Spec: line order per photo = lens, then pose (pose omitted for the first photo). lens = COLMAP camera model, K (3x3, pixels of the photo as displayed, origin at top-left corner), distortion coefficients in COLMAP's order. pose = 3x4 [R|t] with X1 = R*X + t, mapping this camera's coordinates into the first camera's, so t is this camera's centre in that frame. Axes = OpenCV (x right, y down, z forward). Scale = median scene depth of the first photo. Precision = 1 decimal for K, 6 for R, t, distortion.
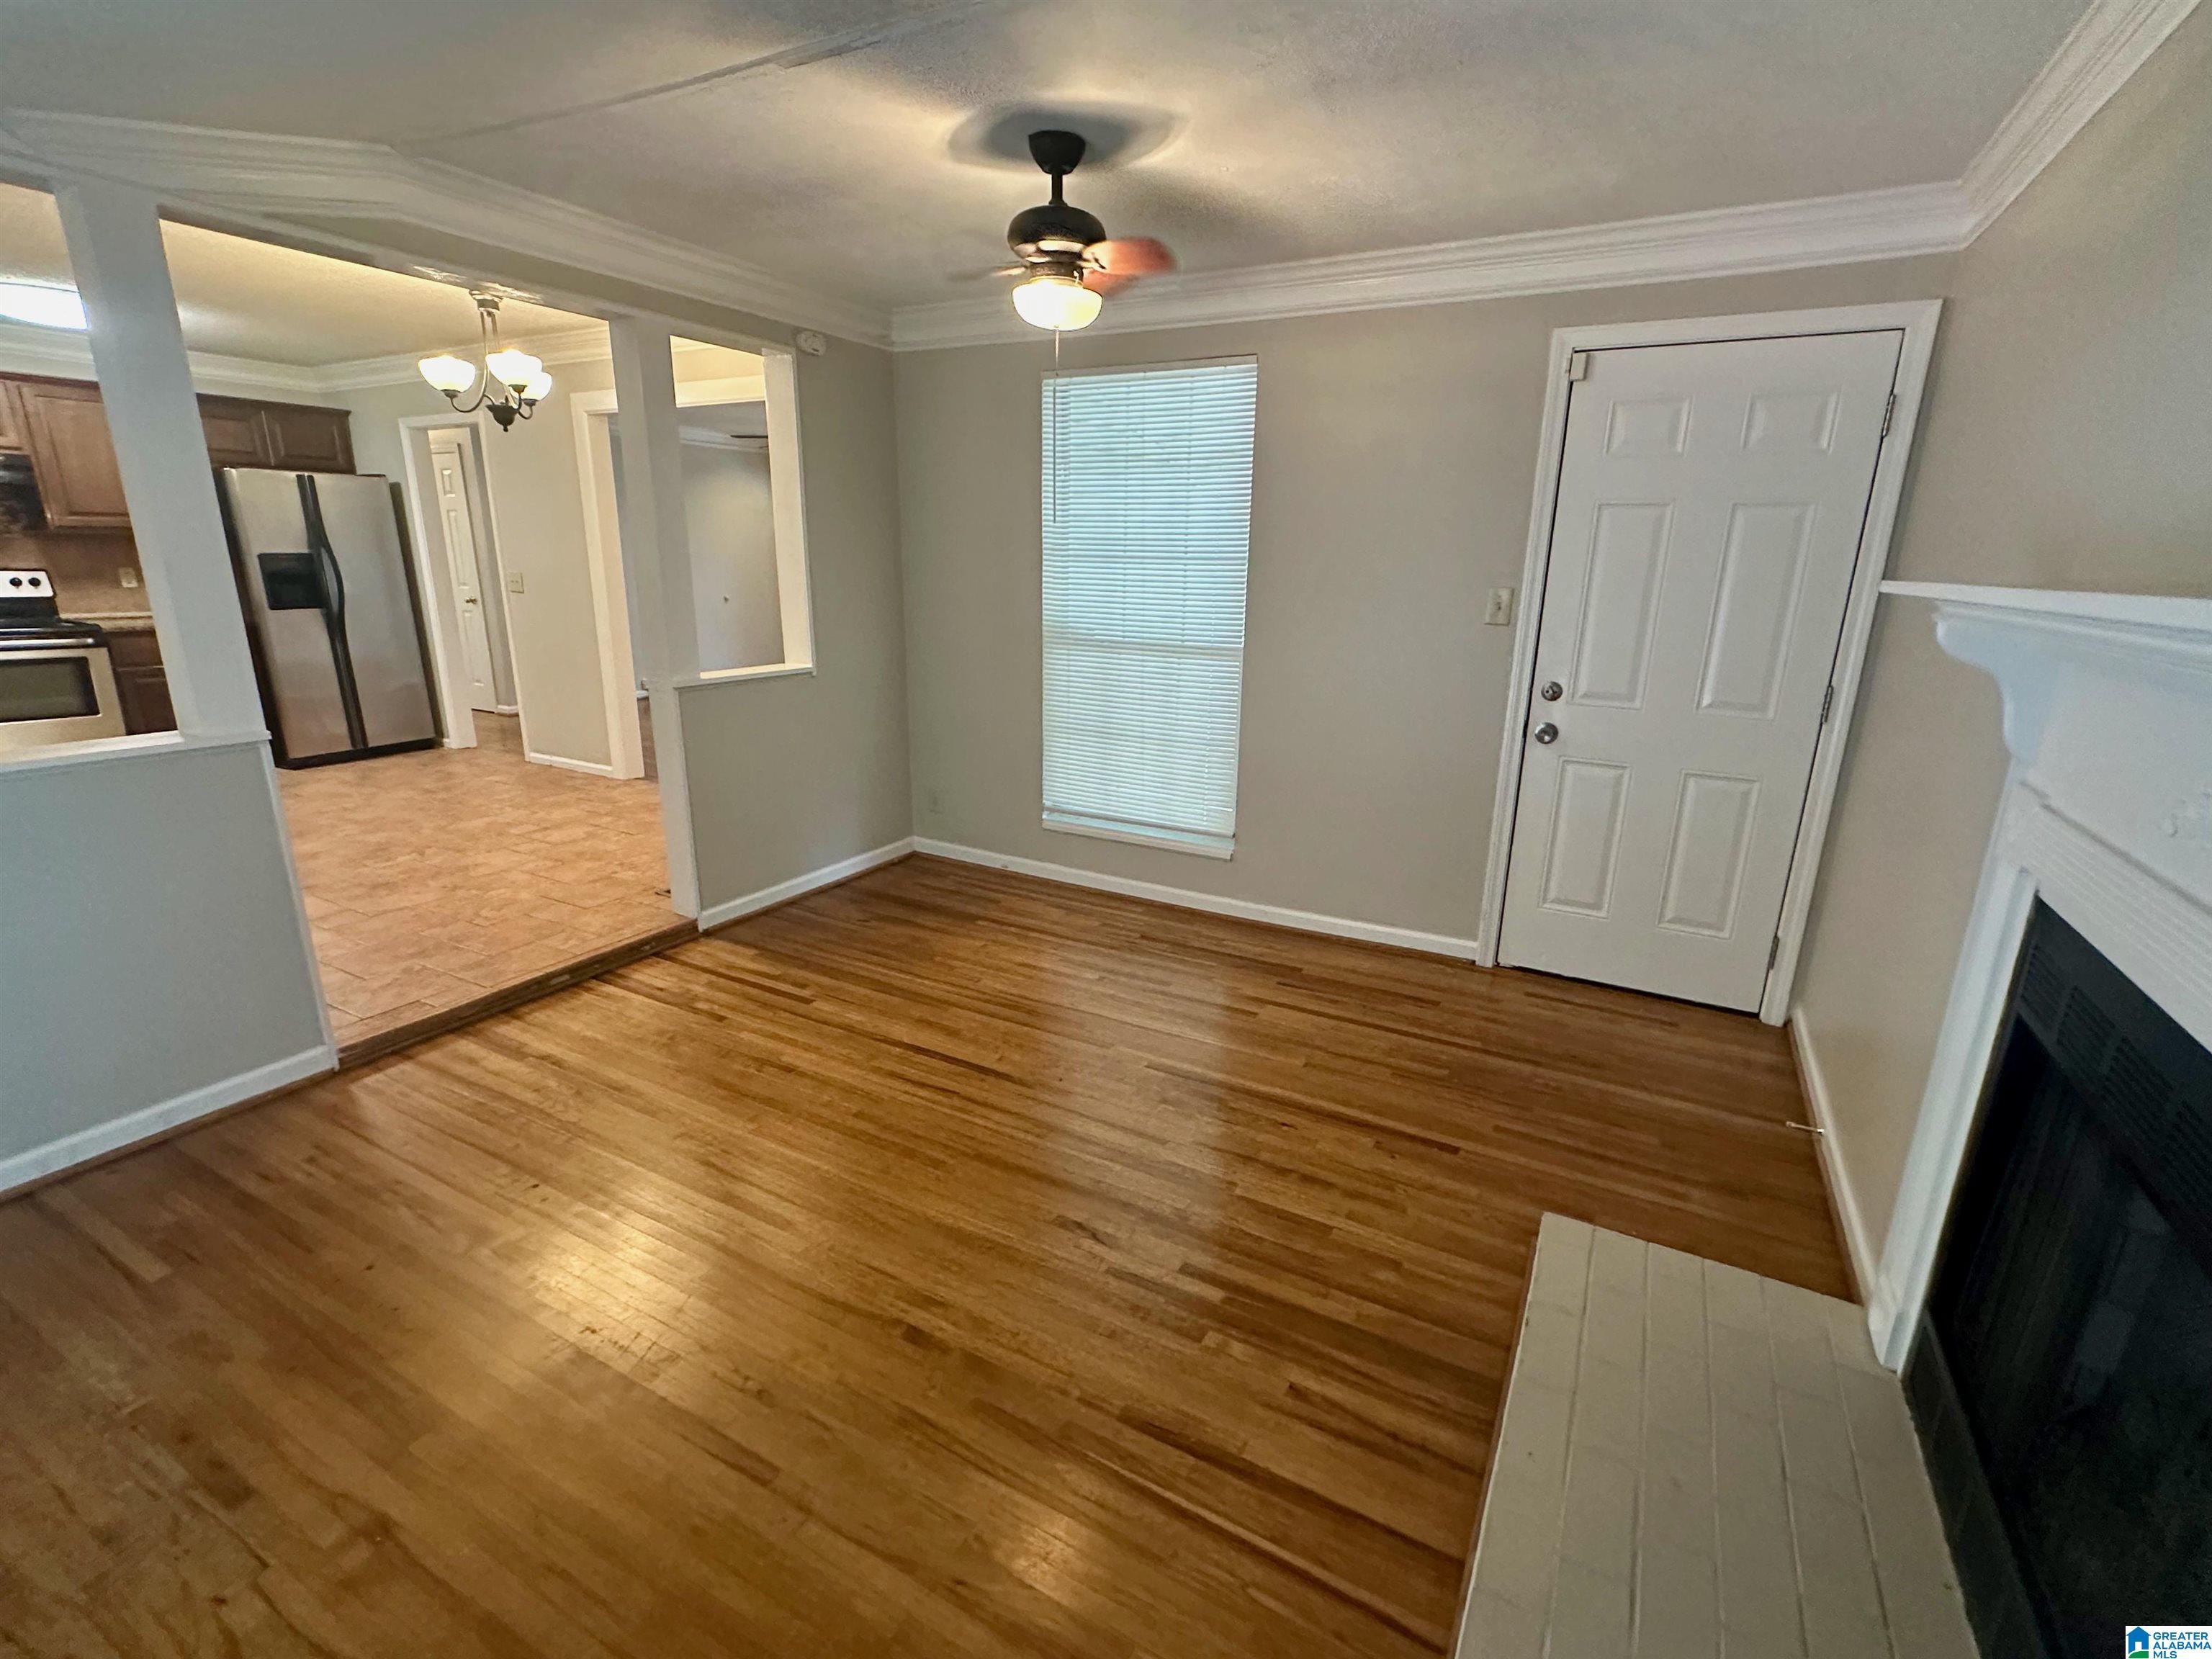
lens RADIAL K [[995.0, 0, 1107.1], [0, 995.0, 832.0], [0, 0, 1]] dist [-0.002003, 0.001342]
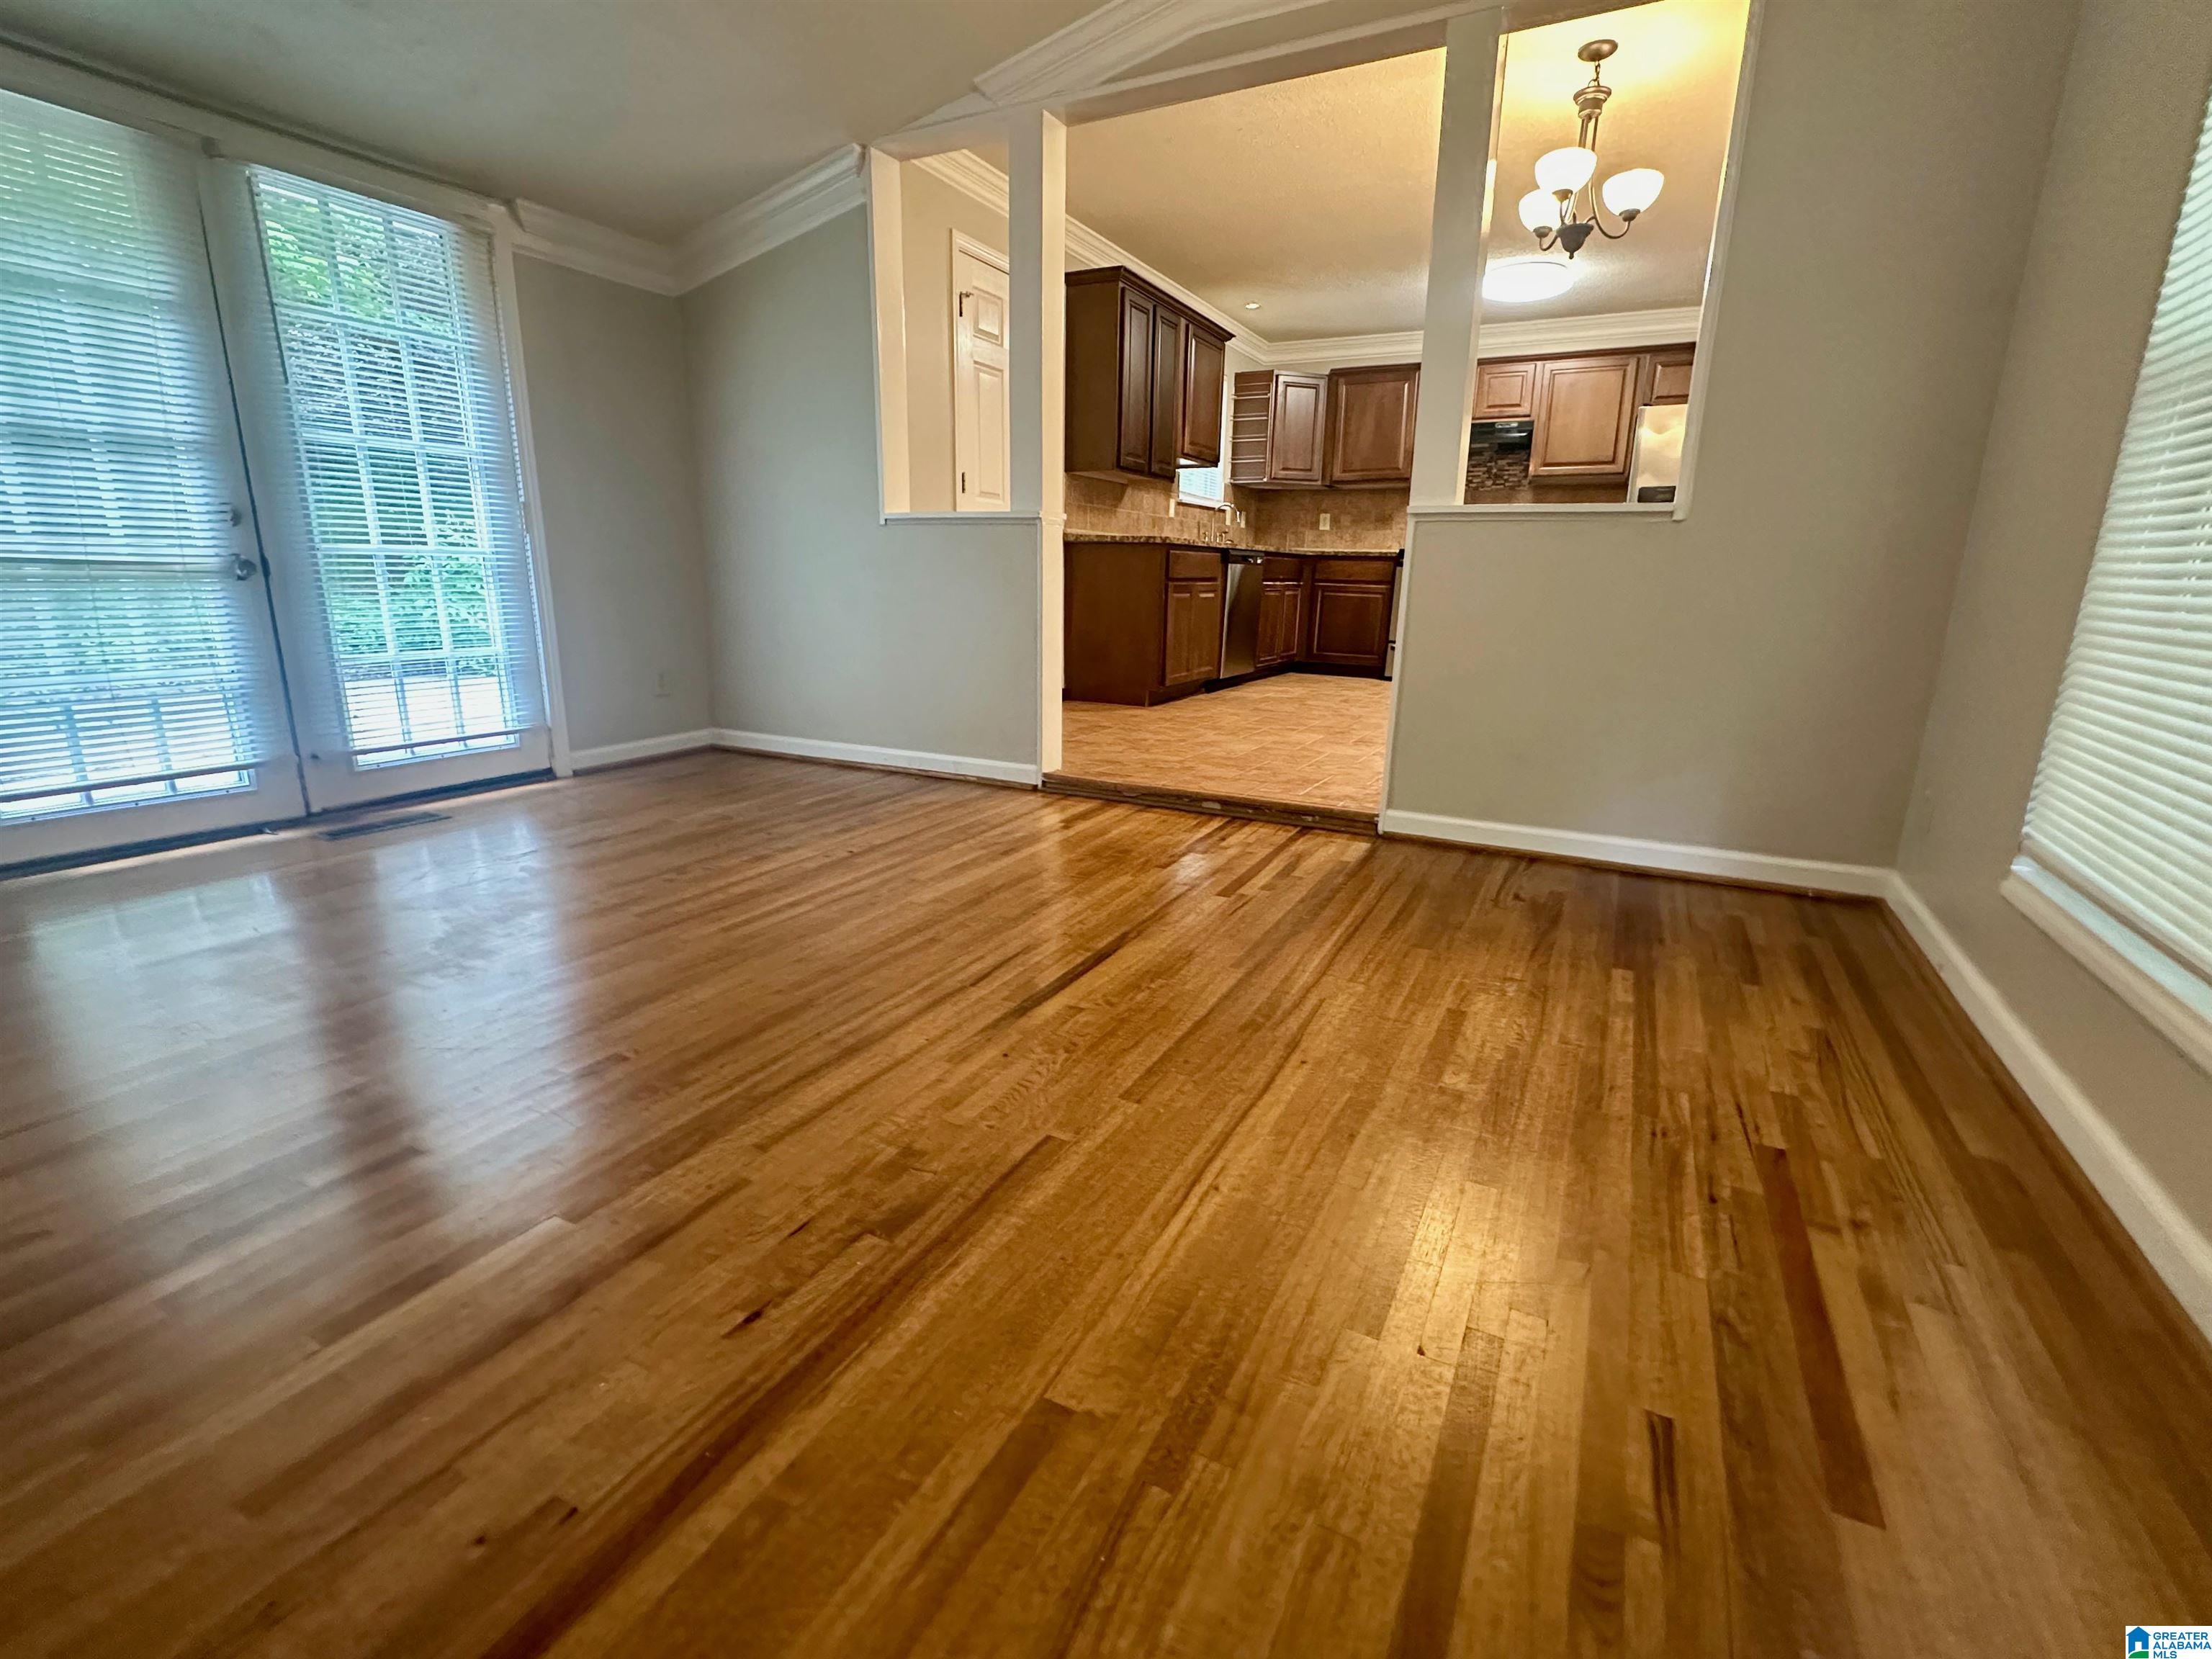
lens RADIAL K [[995.0, 0, 1114.2], [0, 995.0, 828.2], [0, 0, 1]] dist [-0.002003, 0.001342]
pose [[0.027194, 0.230786, -0.972624, 0.428508], [-0.288815, 0.933303, 0.213381, -0.014192], [0.956999, 0.275106, 0.092035, 0.850292]]
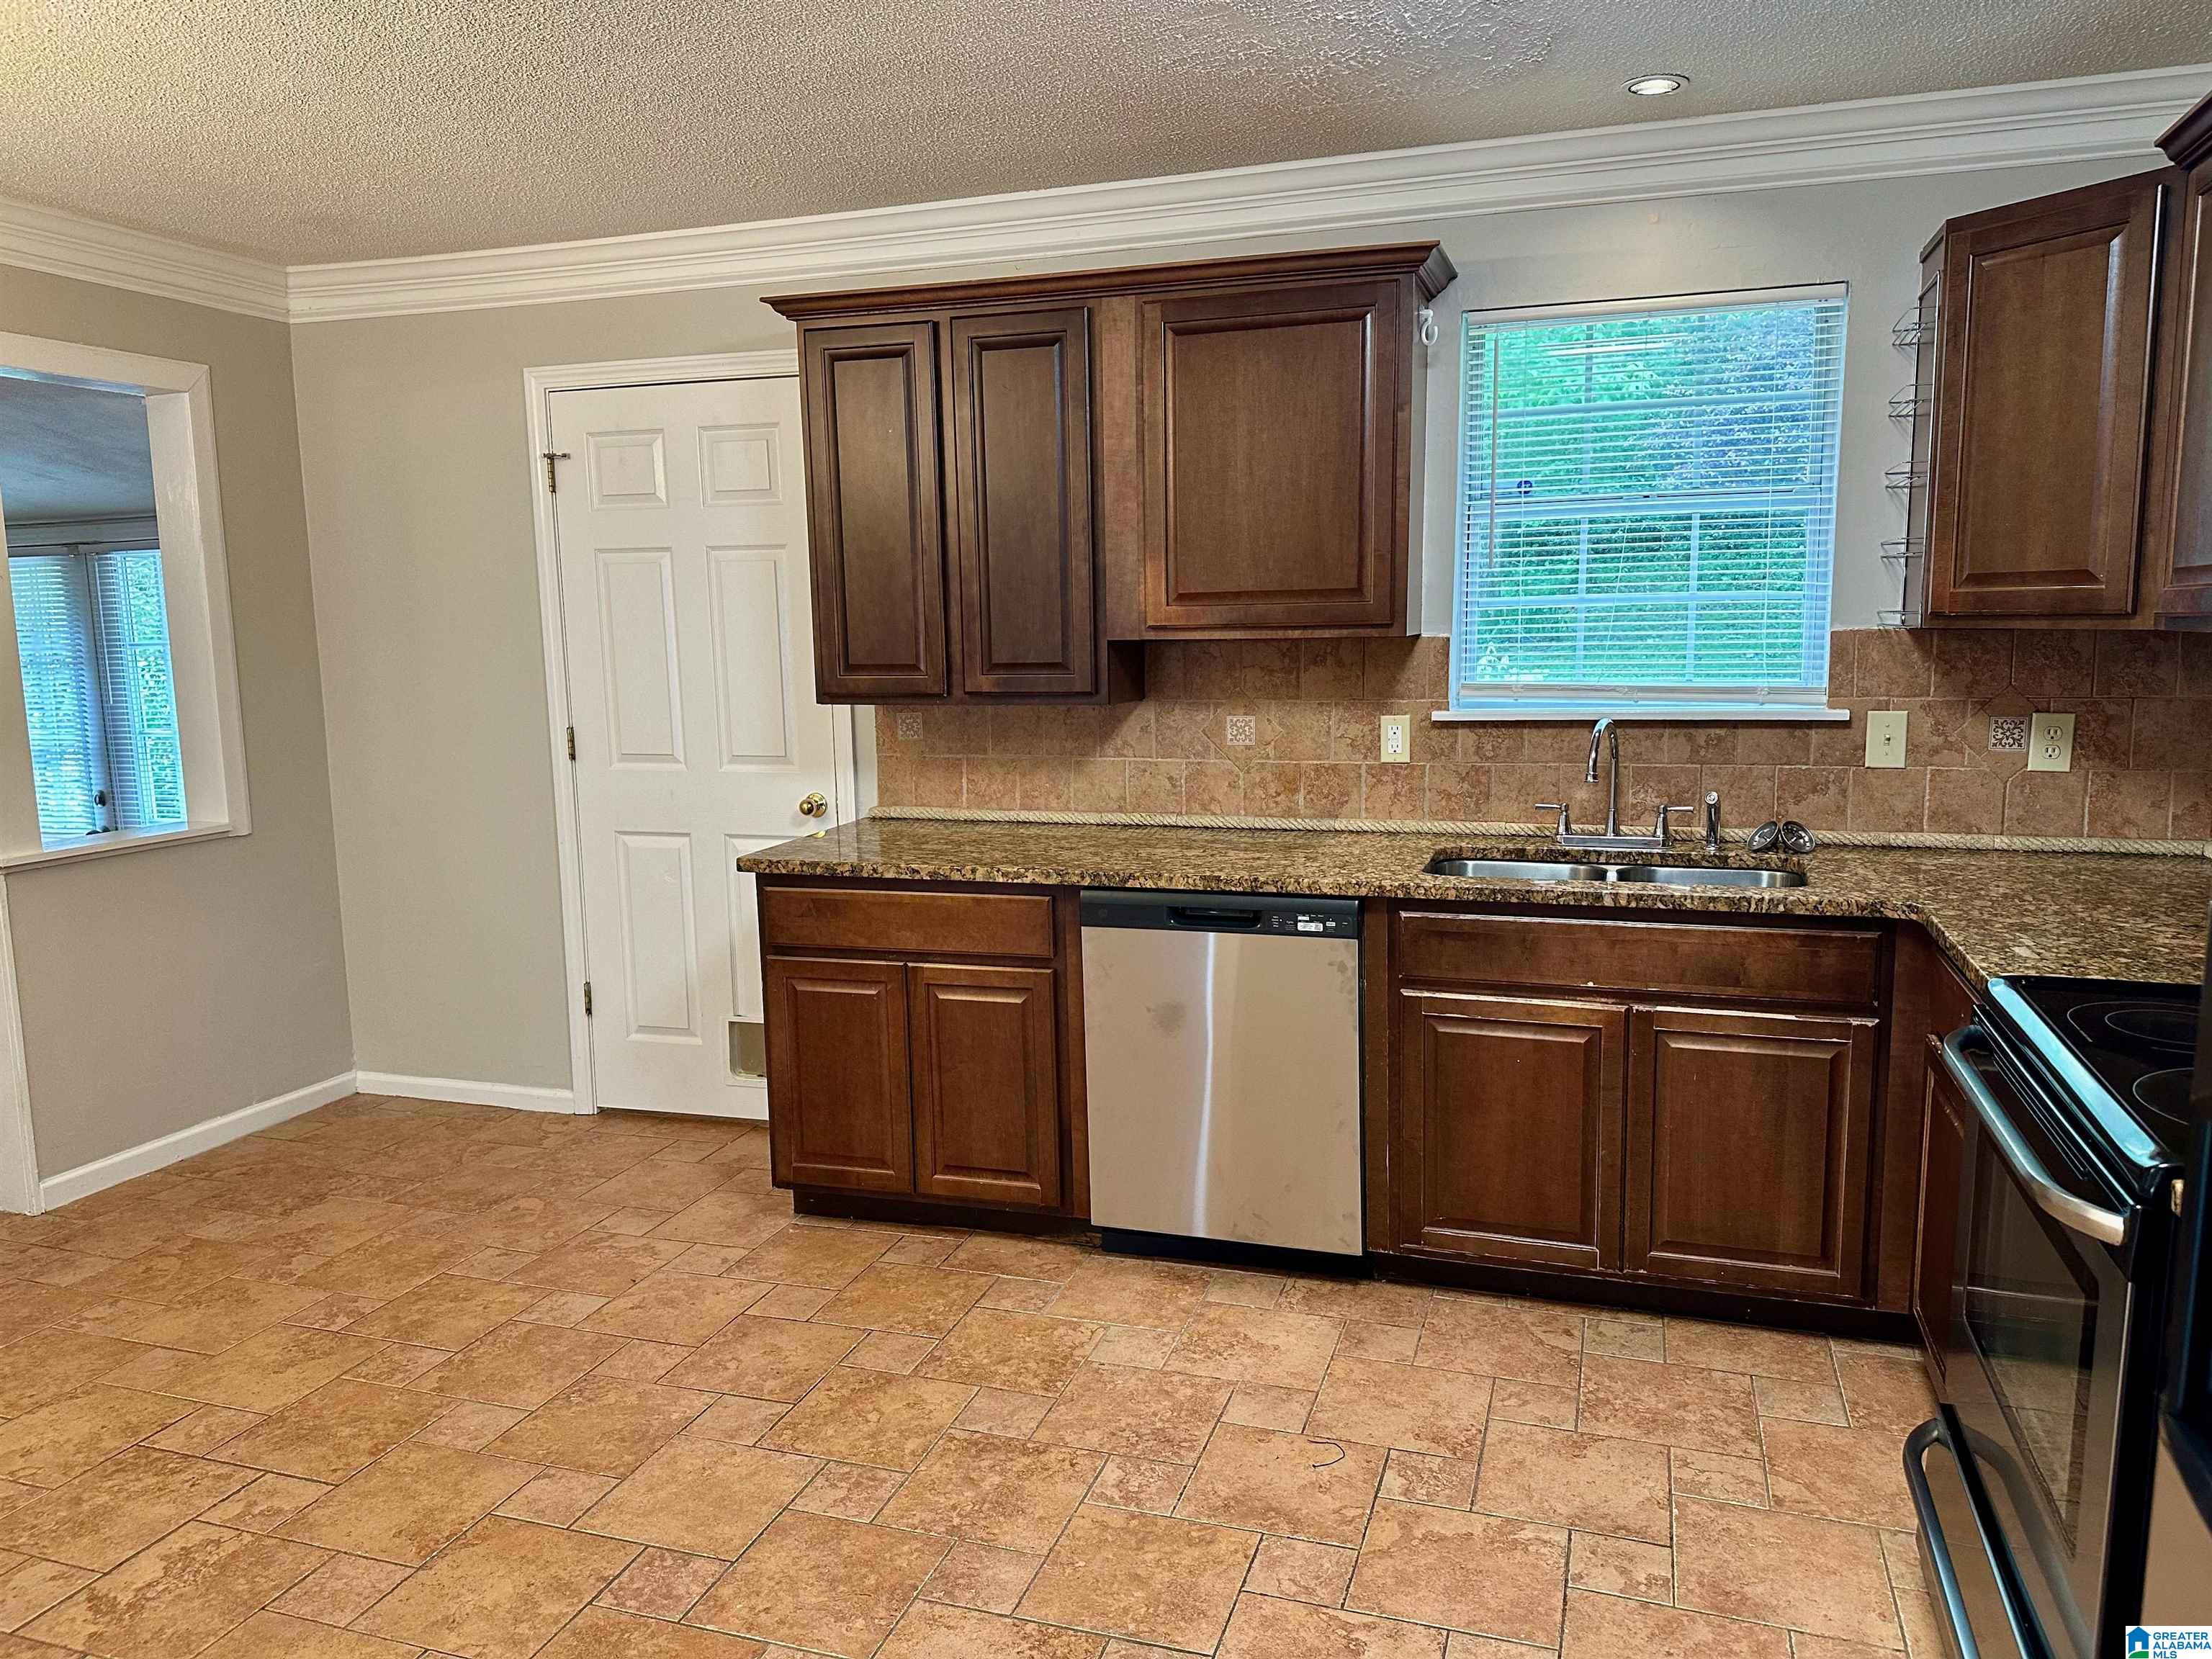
lens RADIAL K [[1530.9, 0, 1116.7], [0, 1530.9, 826.2], [0, 0, 1]] dist [0.083565, -0.104322]
pose [[-0.982028, 0.024500, -0.187137, -1.370483], [-0.051648, 0.918802, 0.391324, -0.629008], [0.181529, 0.393957, -0.901025, 2.039447]]
